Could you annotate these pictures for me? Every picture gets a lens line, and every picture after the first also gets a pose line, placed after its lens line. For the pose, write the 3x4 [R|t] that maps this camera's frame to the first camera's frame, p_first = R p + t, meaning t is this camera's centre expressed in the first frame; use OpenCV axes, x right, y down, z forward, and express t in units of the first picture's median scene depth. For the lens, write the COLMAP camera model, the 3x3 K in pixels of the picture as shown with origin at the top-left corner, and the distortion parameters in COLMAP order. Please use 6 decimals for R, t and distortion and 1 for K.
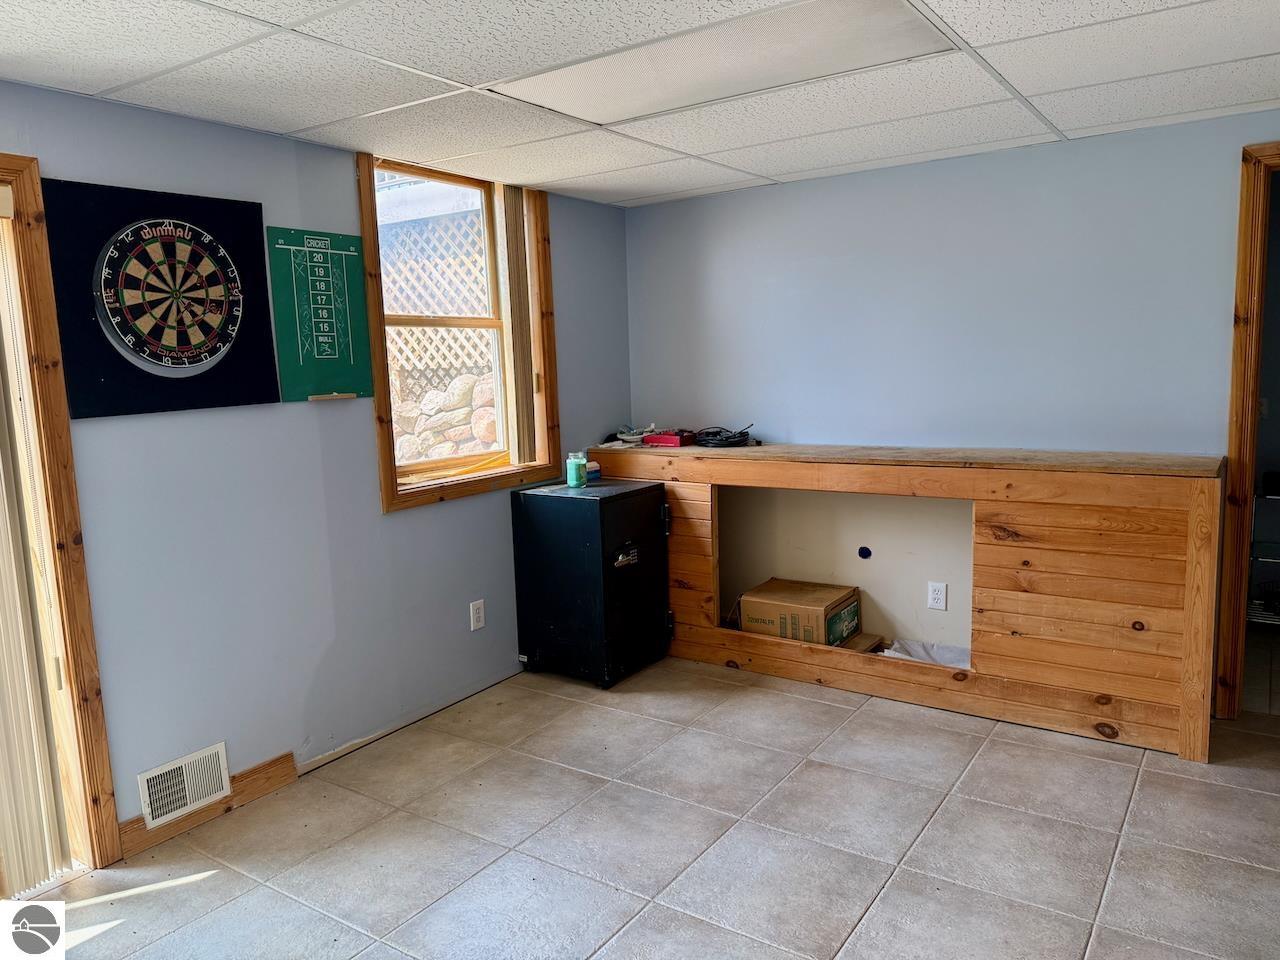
lens RADIAL K [[897.9, 0, 639.3], [0, 897.9, 481.8], [0, 0, 1]] dist [0.073252, -0.080768]
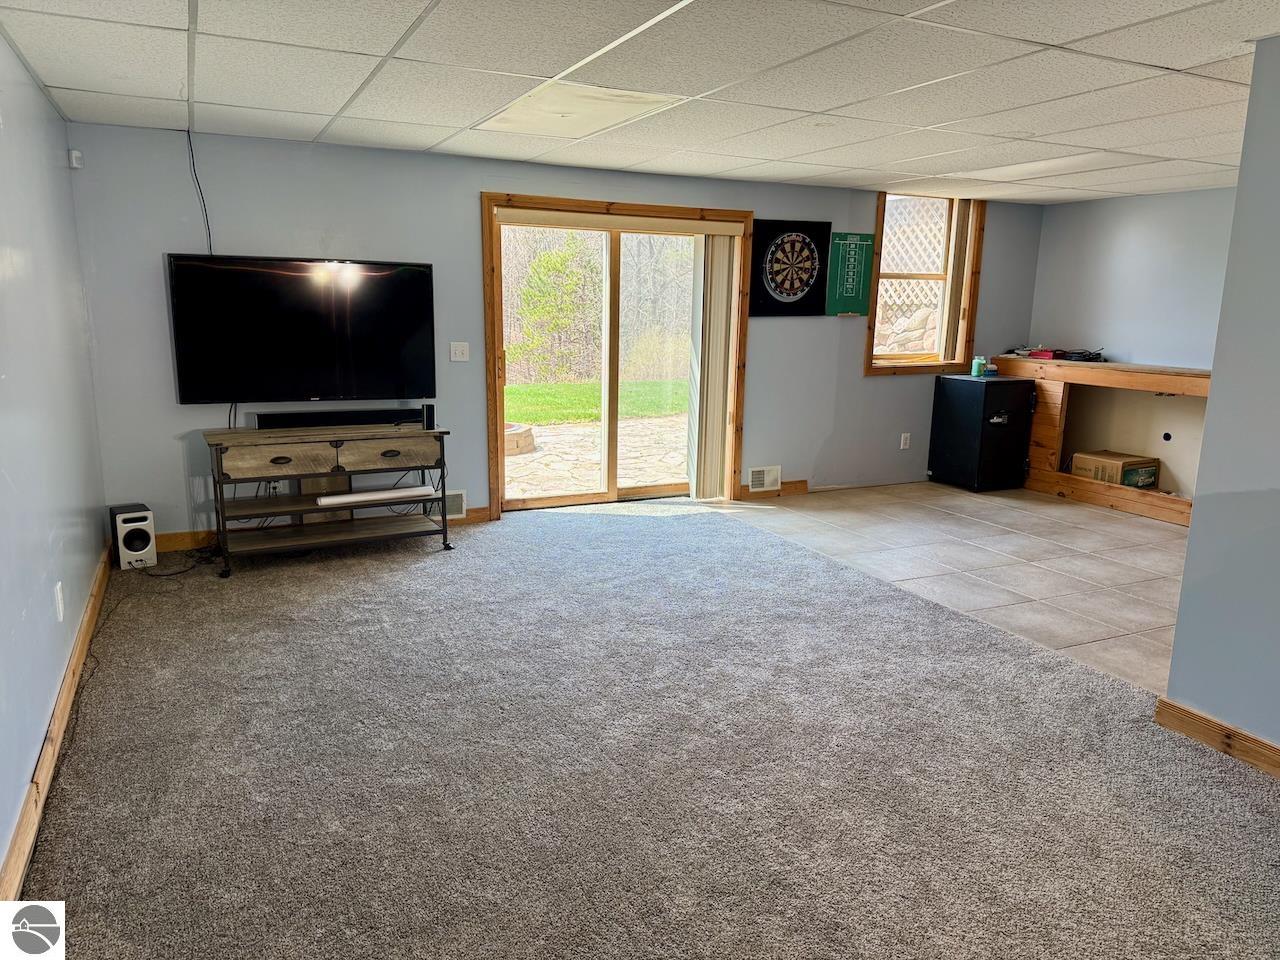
lens RADIAL K [[897.9, 0, 615.0], [0, 897.9, 479.5], [0, 0, 1]] dist [0.073252, -0.080768]
pose [[0.859142, 0.153004, -0.488328, 0.225145], [-0.116040, 0.987647, 0.105297, 0.103632], [0.498407, -0.033800, 0.866284, -0.897402]]
